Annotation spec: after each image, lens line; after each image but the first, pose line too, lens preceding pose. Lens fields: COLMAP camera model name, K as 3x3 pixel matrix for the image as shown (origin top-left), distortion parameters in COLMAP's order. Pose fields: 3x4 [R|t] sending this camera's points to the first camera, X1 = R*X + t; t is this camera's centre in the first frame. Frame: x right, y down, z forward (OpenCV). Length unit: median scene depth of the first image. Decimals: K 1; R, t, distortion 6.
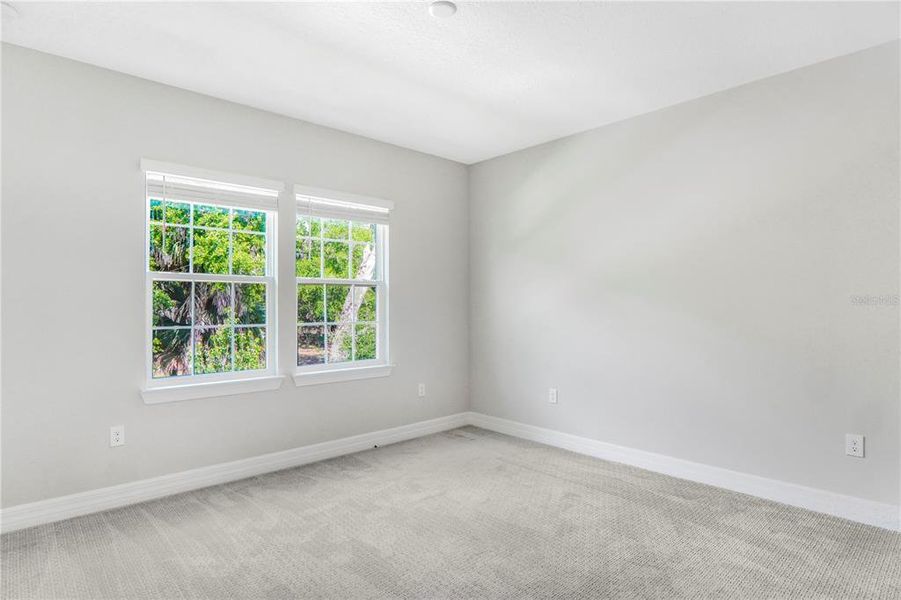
lens RADIAL K [[480.6, 0, 453.7], [0, 480.6, 306.2], [0, 0, 1]] dist [-0.037944, 0.000886]
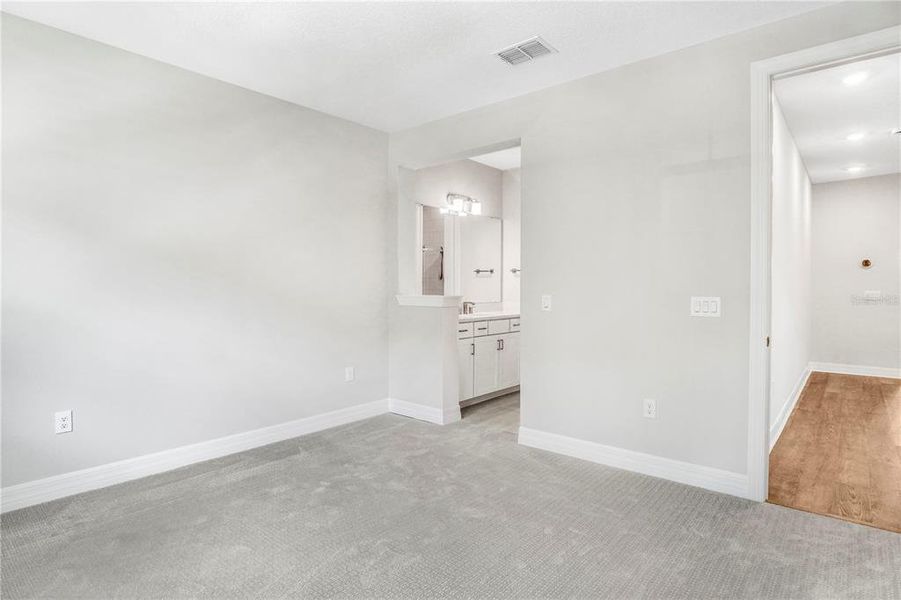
lens RADIAL K [[480.6, 0, 453.7], [0, 480.6, 306.2], [0, 0, 1]] dist [-0.037944, 0.000886]
pose [[-0.128620, -0.043267, 0.990750, -0.598637], [-0.000311, 0.999049, 0.043590, 0.000549], [-0.991694, 0.005298, -0.128511, 0.676780]]
